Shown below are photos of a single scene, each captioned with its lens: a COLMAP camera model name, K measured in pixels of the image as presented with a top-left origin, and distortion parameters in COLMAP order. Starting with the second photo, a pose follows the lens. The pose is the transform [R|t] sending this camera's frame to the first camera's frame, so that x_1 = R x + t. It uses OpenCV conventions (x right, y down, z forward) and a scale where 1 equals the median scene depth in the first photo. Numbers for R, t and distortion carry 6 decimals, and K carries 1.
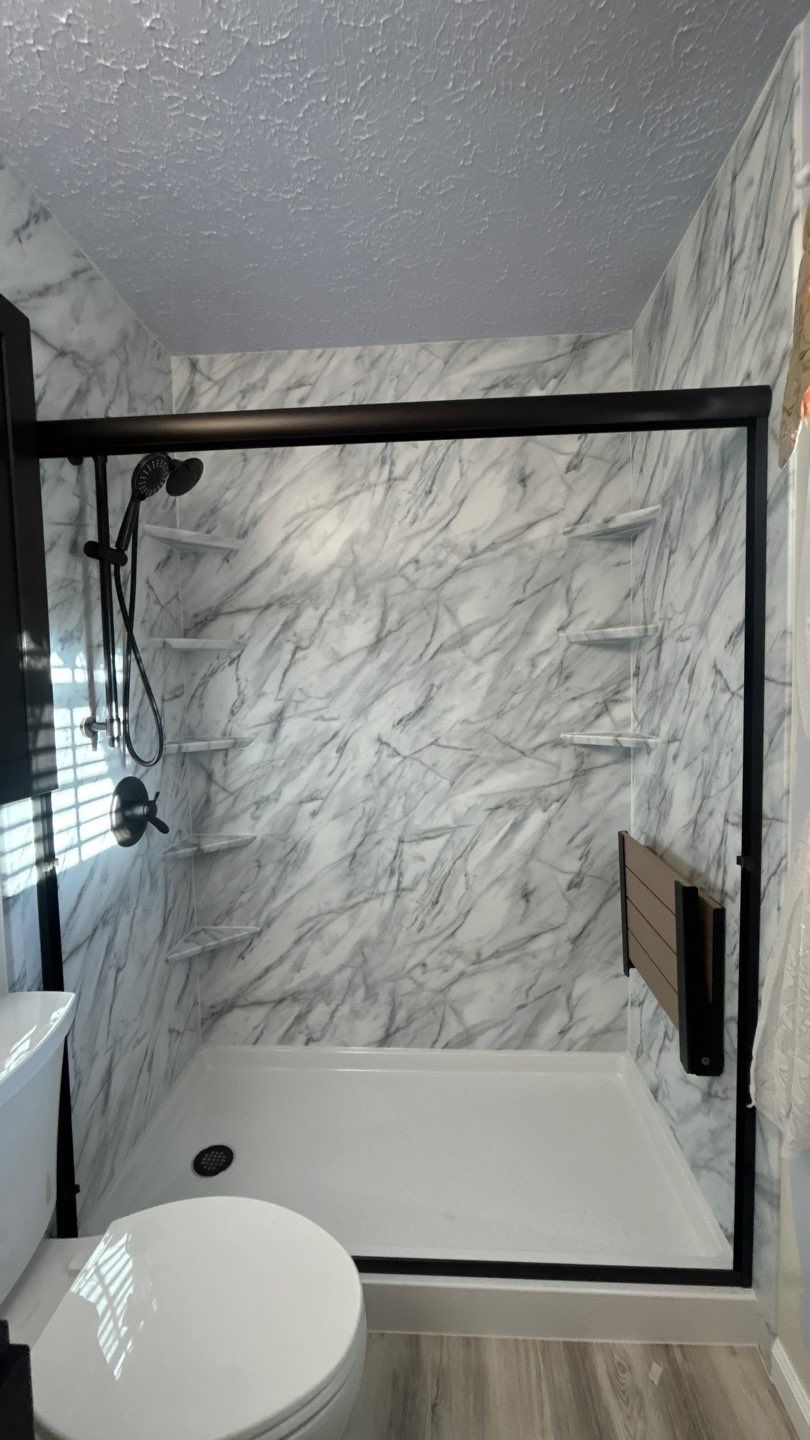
lens RADIAL K [[581.7, 0, 406.9], [0, 581.7, 719.7], [0, 0, 1]] dist [-0.001691, -0.000249]
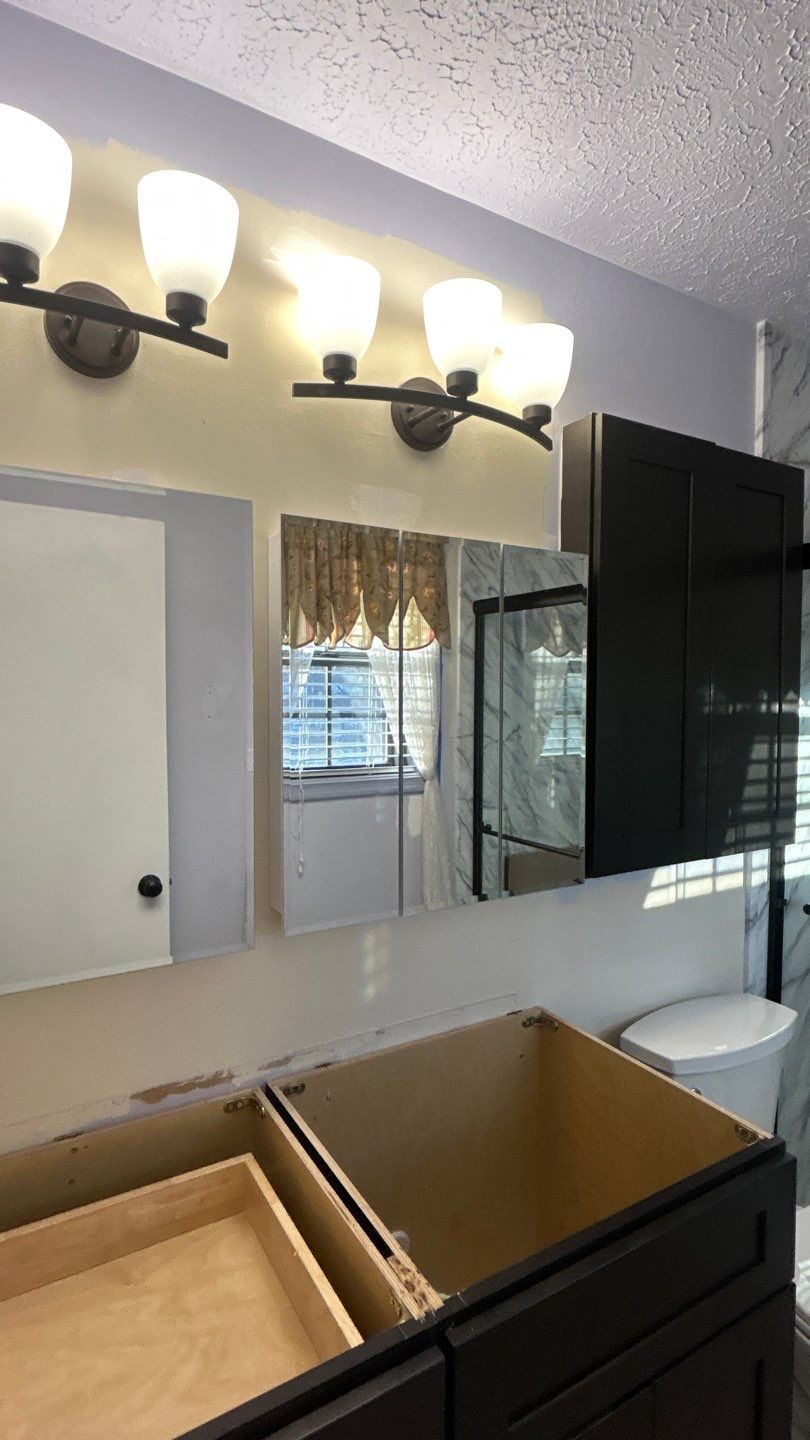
lens RADIAL K [[733.6, 0, 406.5], [0, 733.6, 719.8], [0, 0, 1]] dist [-0.004895, -0.001005]
pose [[0.563722, 0.057791, -0.823940, 0.118030], [-0.071561, 0.997215, 0.020984, -0.069642], [0.822859, 0.047132, 0.566288, -0.337551]]
